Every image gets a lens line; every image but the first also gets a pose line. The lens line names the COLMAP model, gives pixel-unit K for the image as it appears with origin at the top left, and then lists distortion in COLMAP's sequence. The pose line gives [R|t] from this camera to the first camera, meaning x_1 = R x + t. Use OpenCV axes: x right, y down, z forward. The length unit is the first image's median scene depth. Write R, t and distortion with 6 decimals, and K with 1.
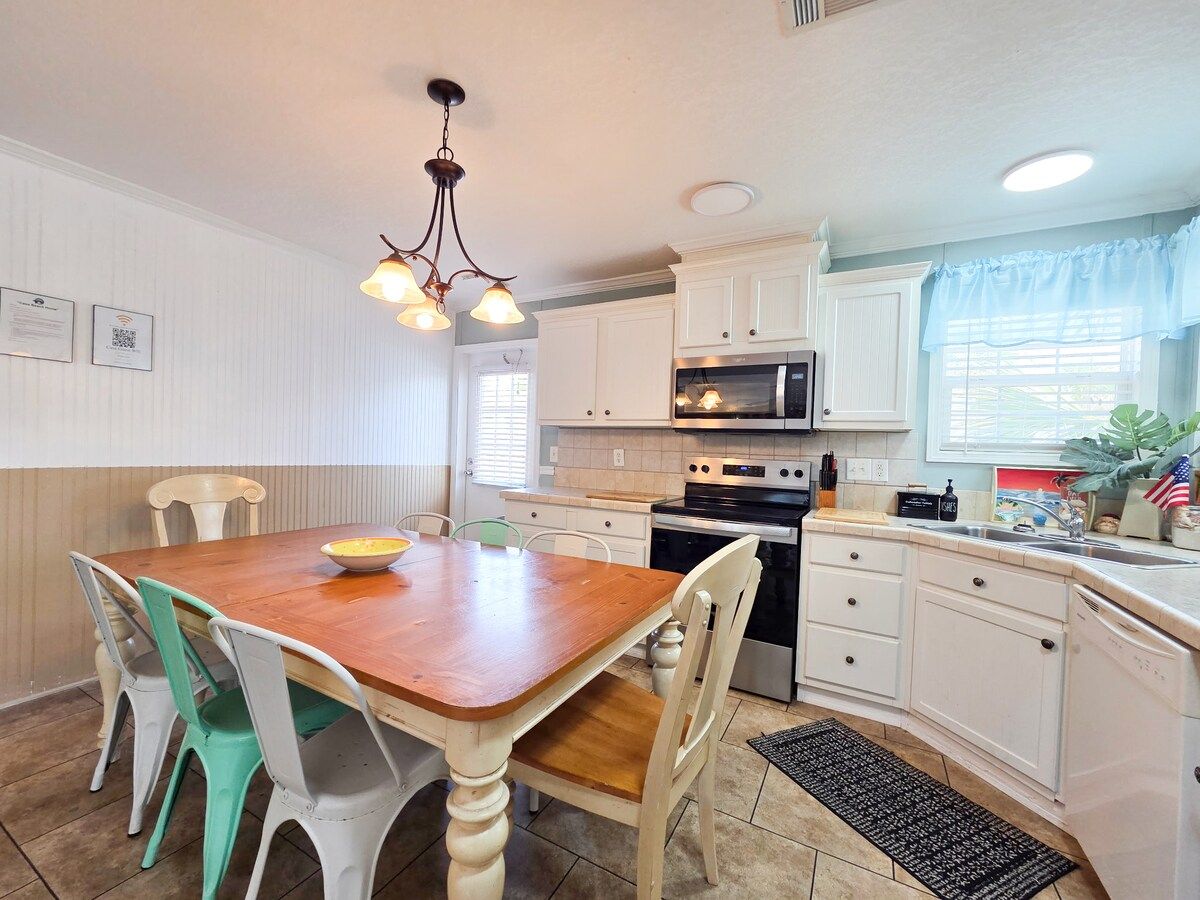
lens RADIAL K [[490.7, 0, 596.2], [0, 490.7, 452.9], [0, 0, 1]] dist [0.001407, -0.000624]
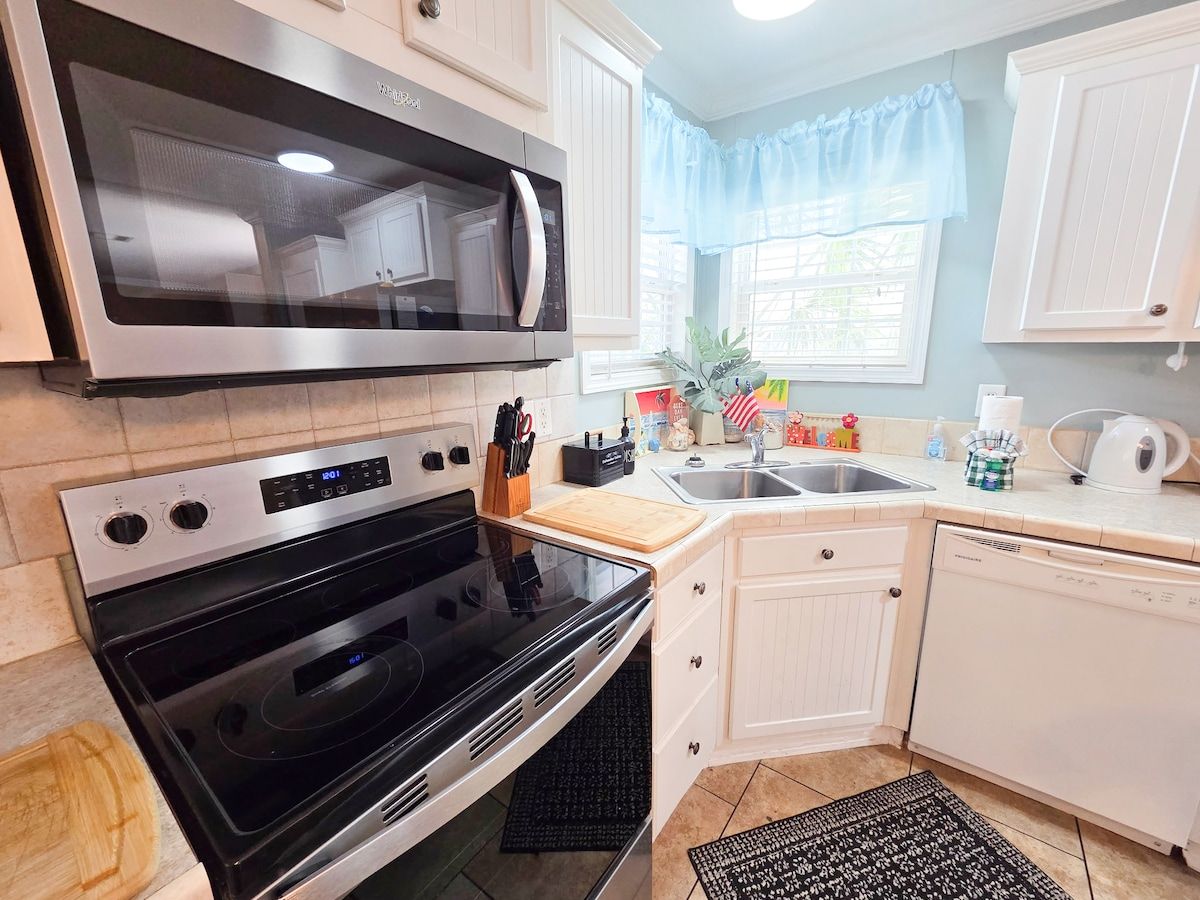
lens RADIAL K [[493.4, 0, 598.3], [0, 493.4, 452.8], [0, 0, 1]] dist [0.000843, -0.000329]
pose [[0.138607, -0.243771, 0.959877, 0.007688], [0.032171, 0.969829, 0.241653, -0.069296], [-0.989825, -0.002615, 0.142268, 0.902798]]
